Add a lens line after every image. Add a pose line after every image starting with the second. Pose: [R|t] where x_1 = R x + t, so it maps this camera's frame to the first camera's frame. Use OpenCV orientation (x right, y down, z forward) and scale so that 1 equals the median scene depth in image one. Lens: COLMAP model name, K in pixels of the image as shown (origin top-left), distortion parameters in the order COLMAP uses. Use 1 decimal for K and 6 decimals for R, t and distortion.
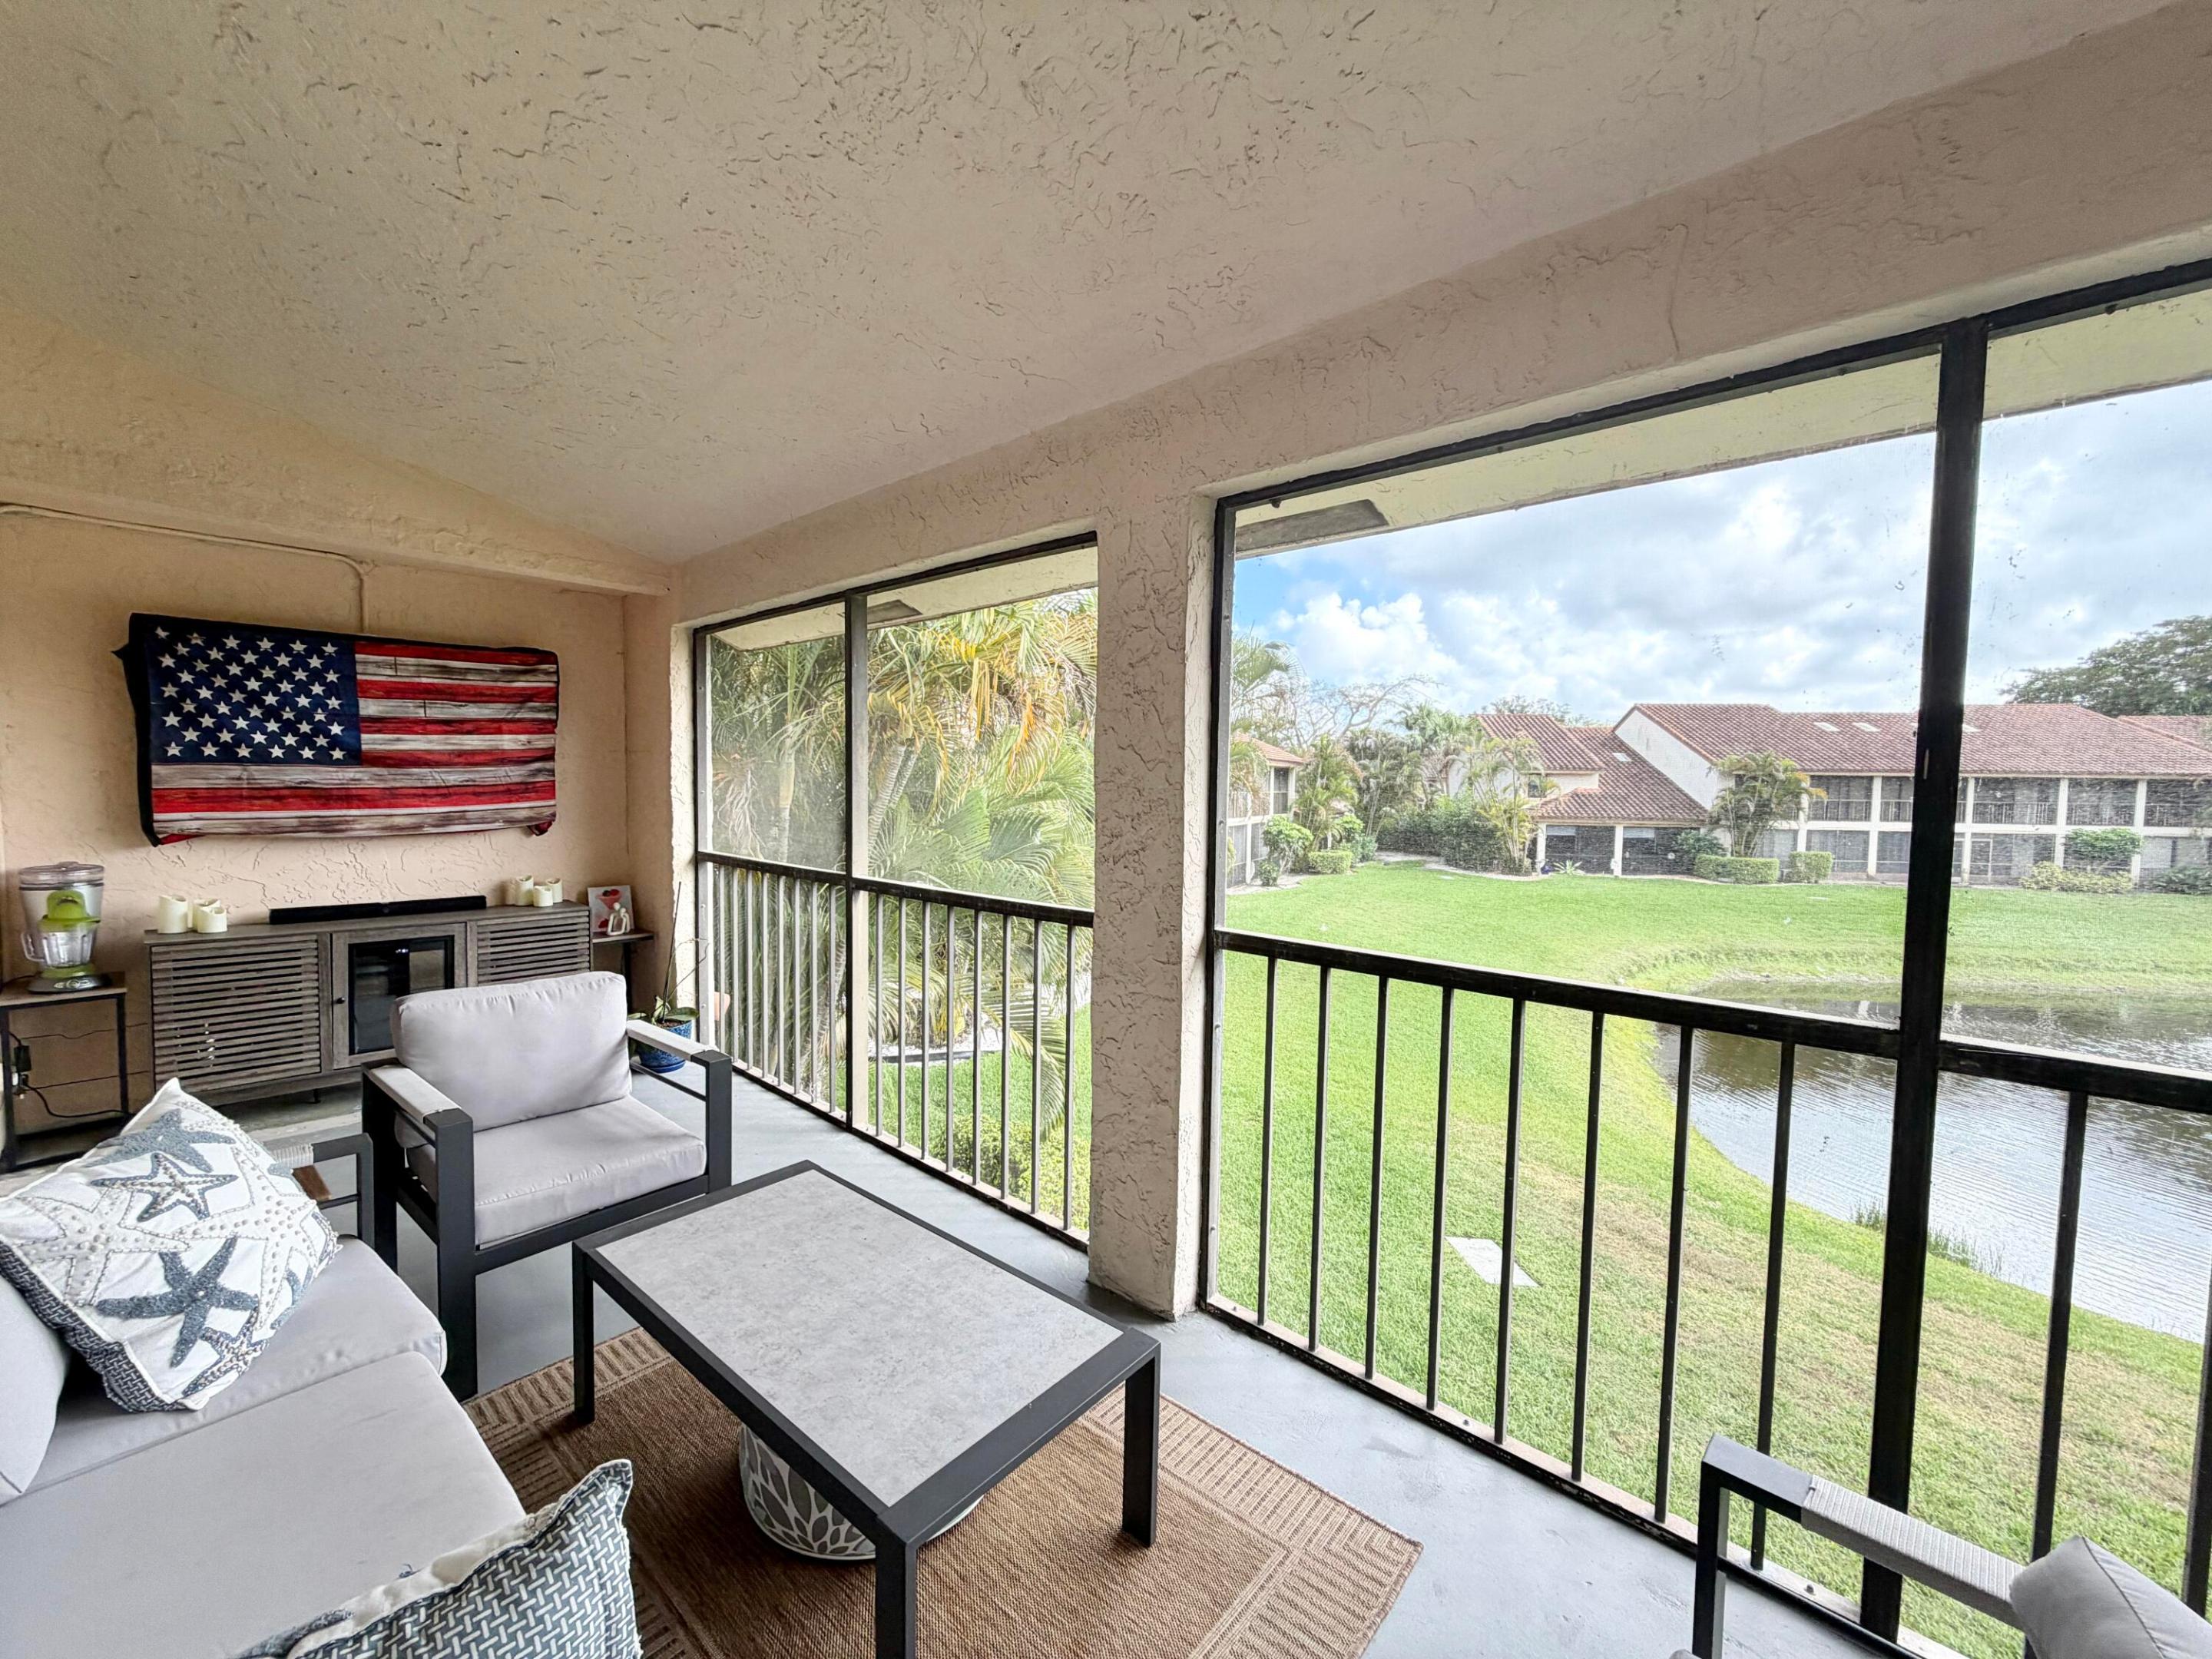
lens RADIAL K [[881.0, 0, 1084.5], [0, 881.0, 817.7], [0, 0, 1]] dist [0.000614, -0.000056]
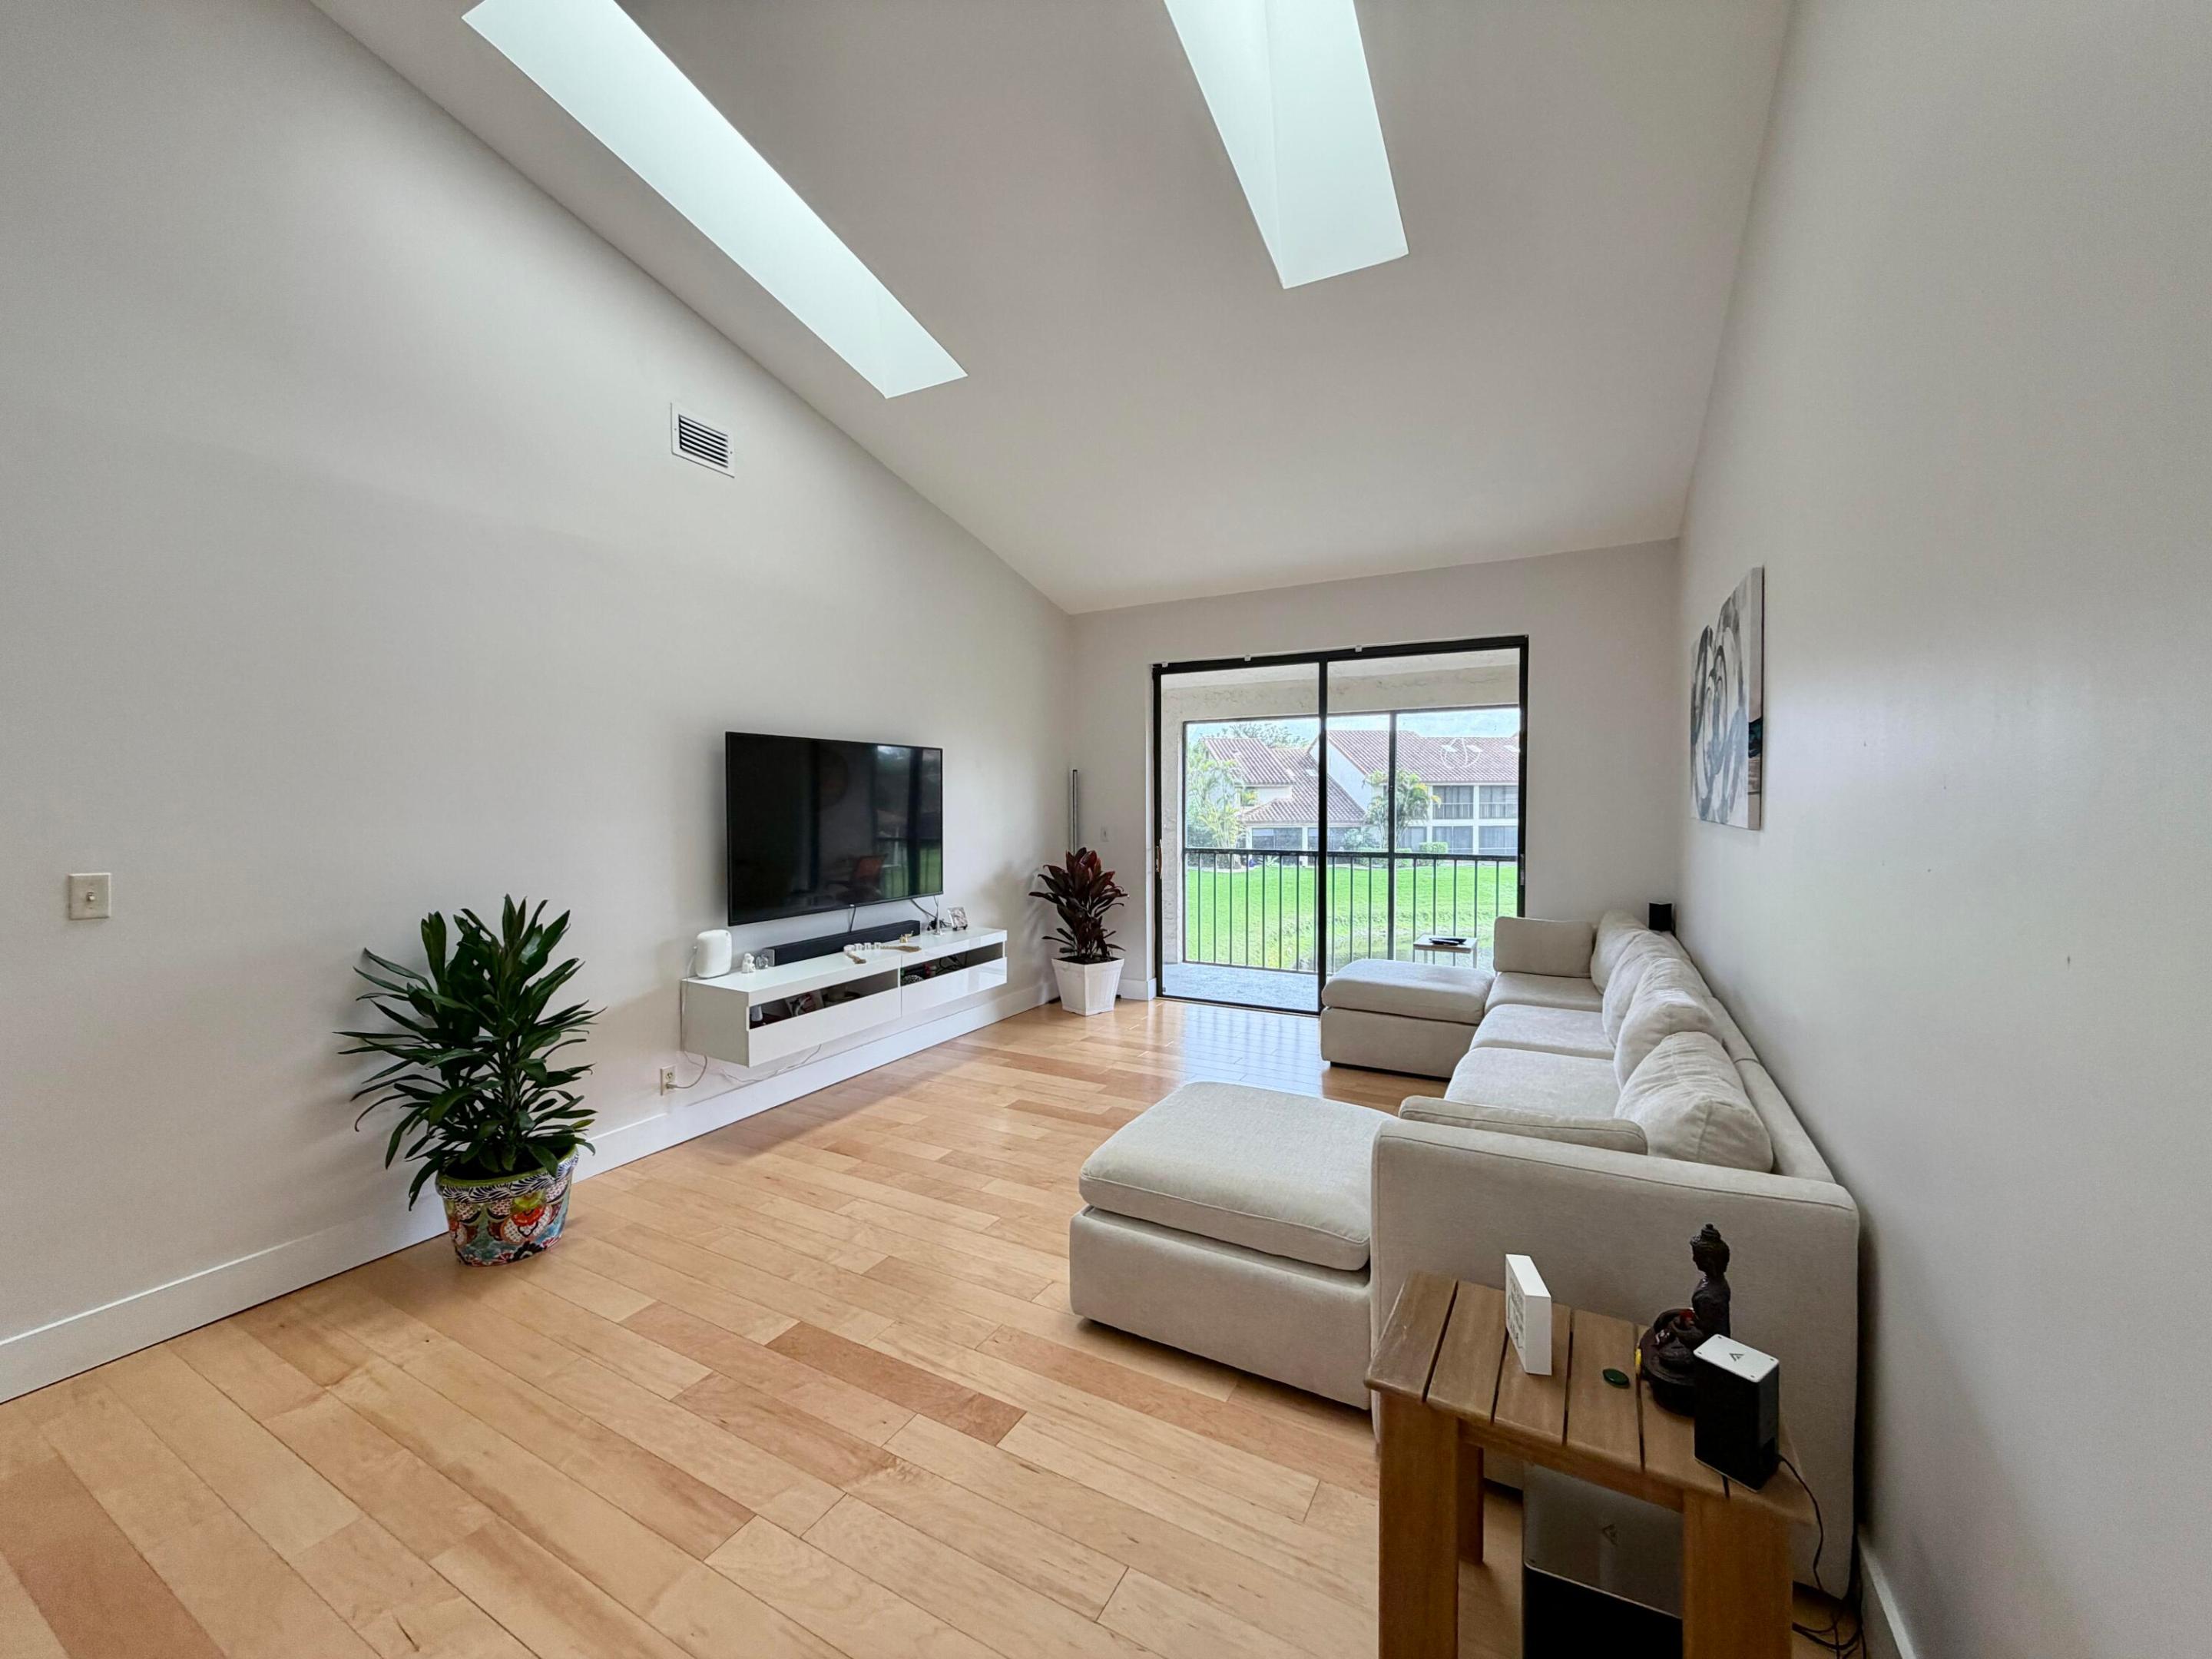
lens RADIAL K [[881.0, 0, 1094.8], [0, 881.0, 828.7], [0, 0, 1]] dist [0.000614, -0.000056]
pose [[0.972878, -0.027916, 0.229626, 0.016158], [0.029178, 0.999572, -0.002105, 0.004944], [-0.229469, 0.008748, 0.973277, -0.181790]]
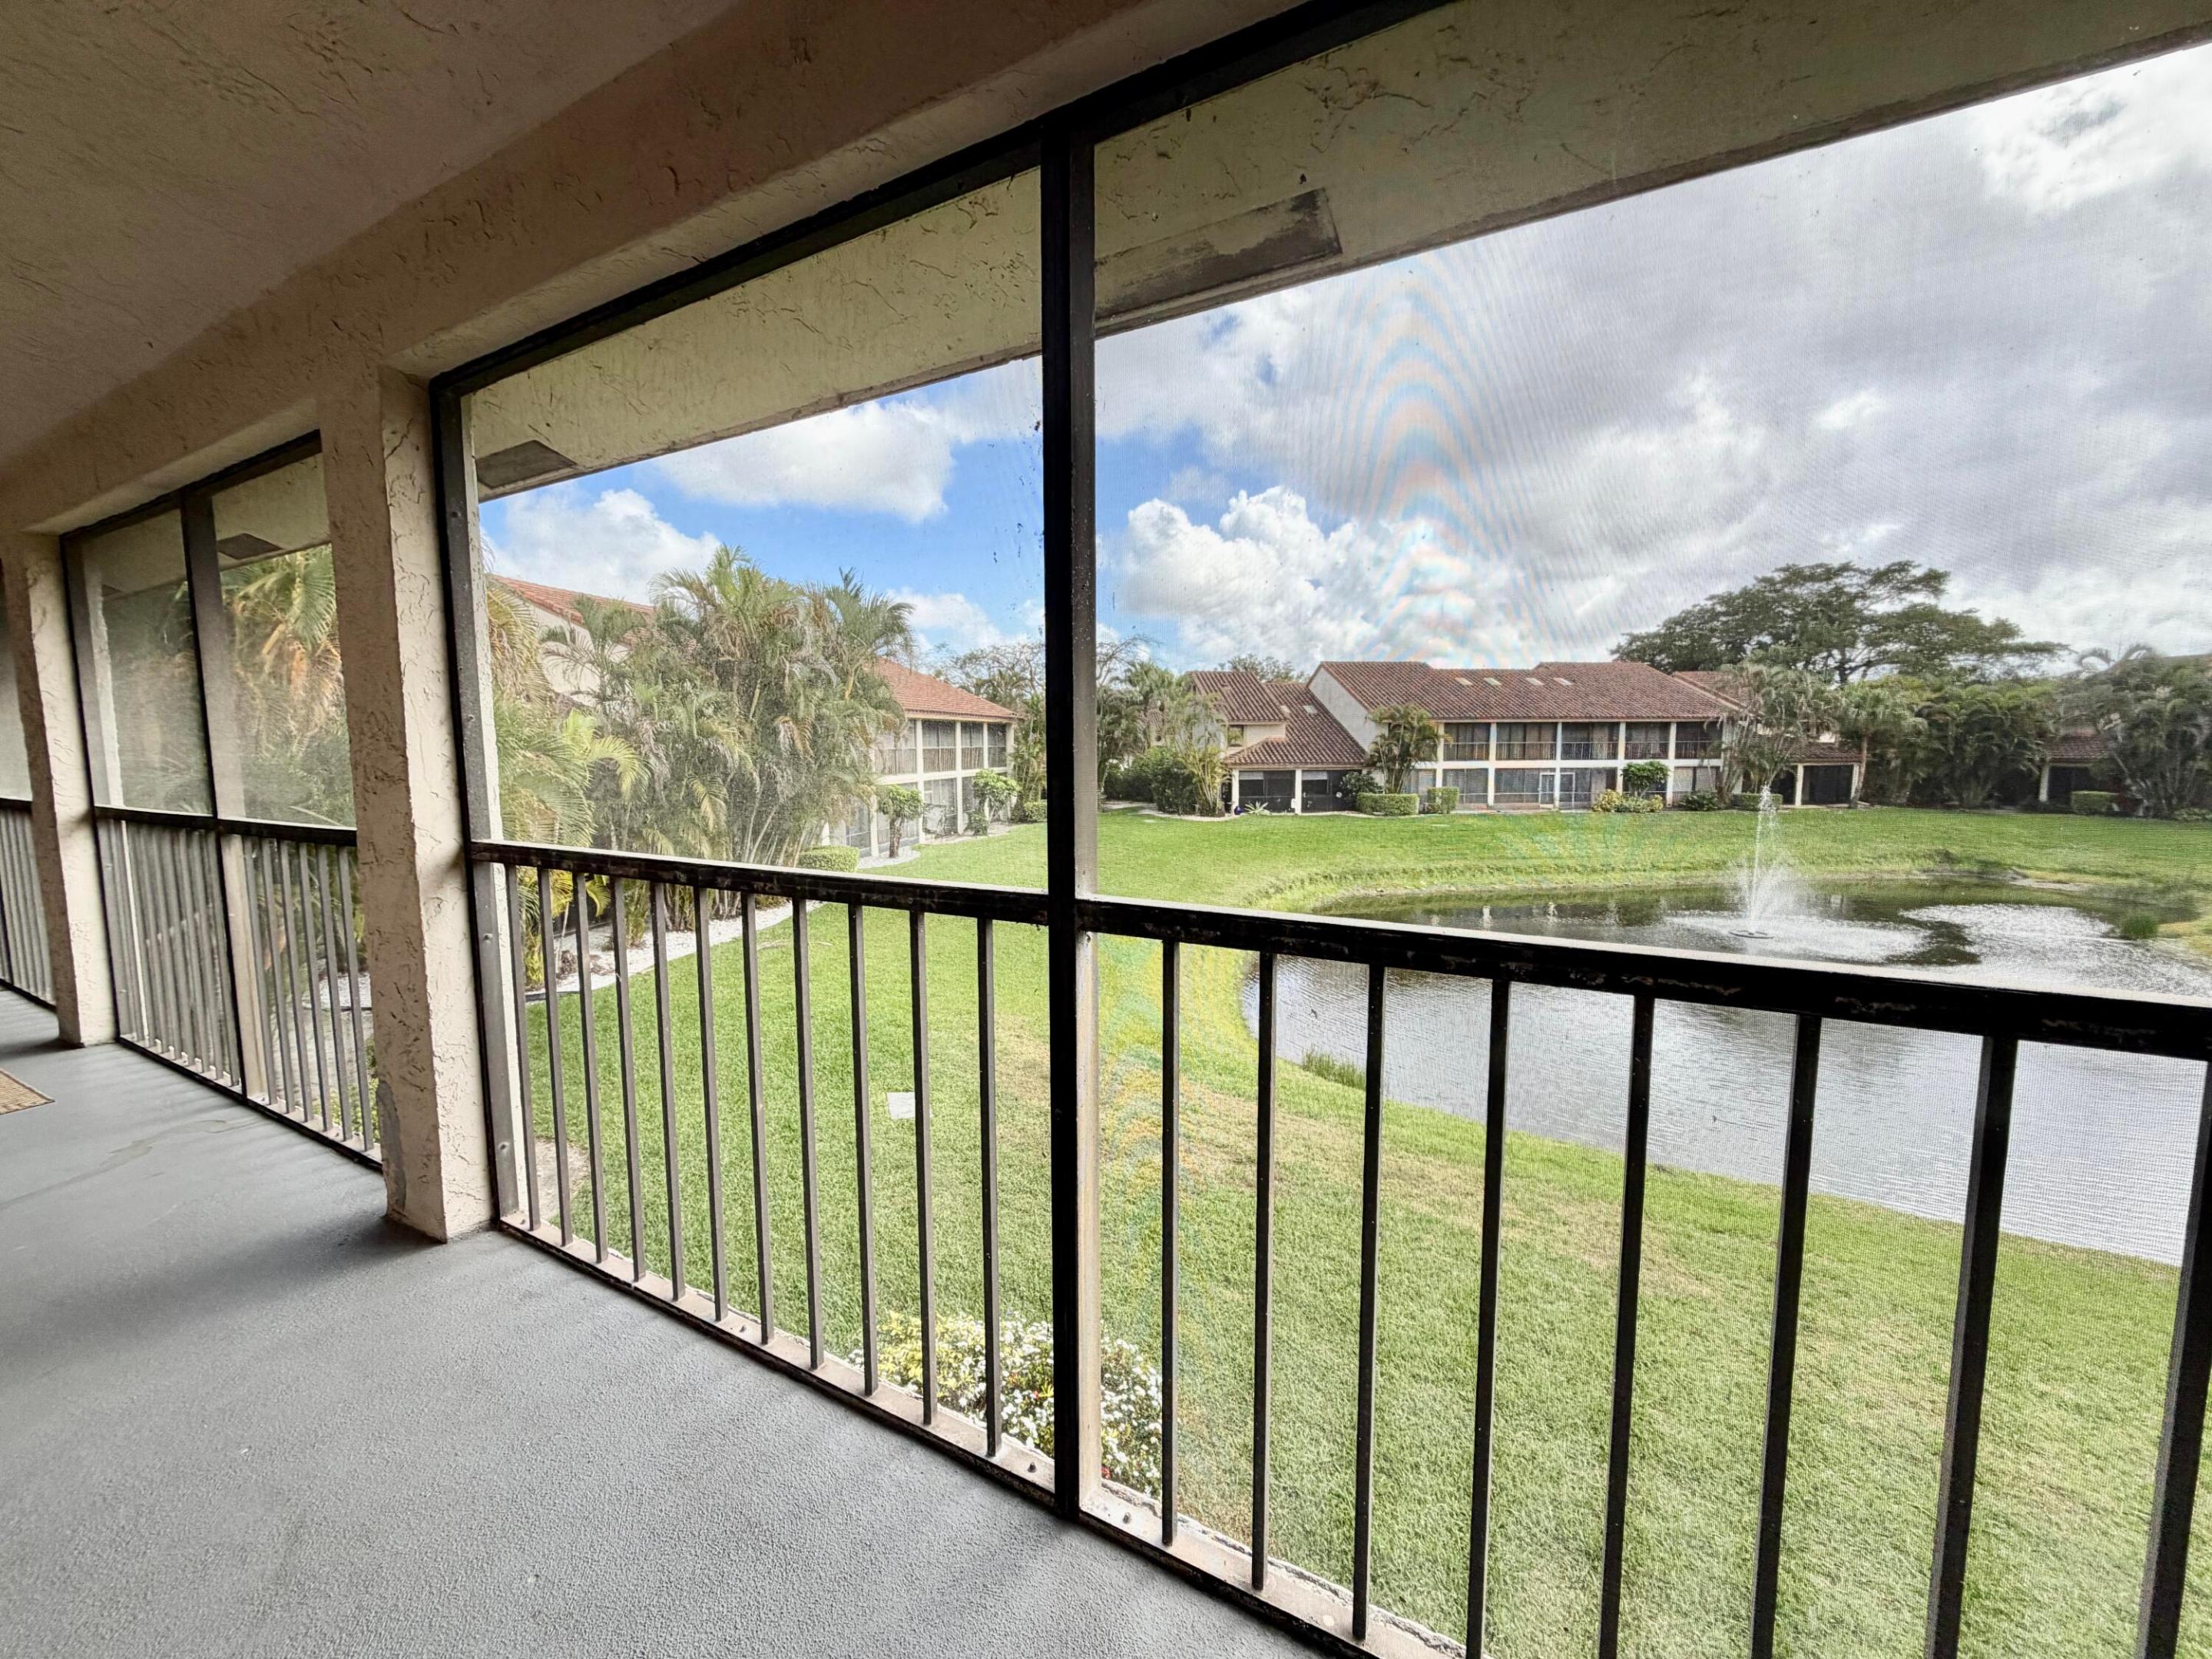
lens RADIAL K [[881.0, 0, 1094.2], [0, 881.0, 826.1], [0, 0, 1]] dist [0.000614, -0.000056]
pose [[0.975882, -0.041014, 0.214413, 0.101526], [0.028583, 0.997743, 0.060761, 0.005009], [-0.216421, -0.053167, 0.974851, -0.064360]]
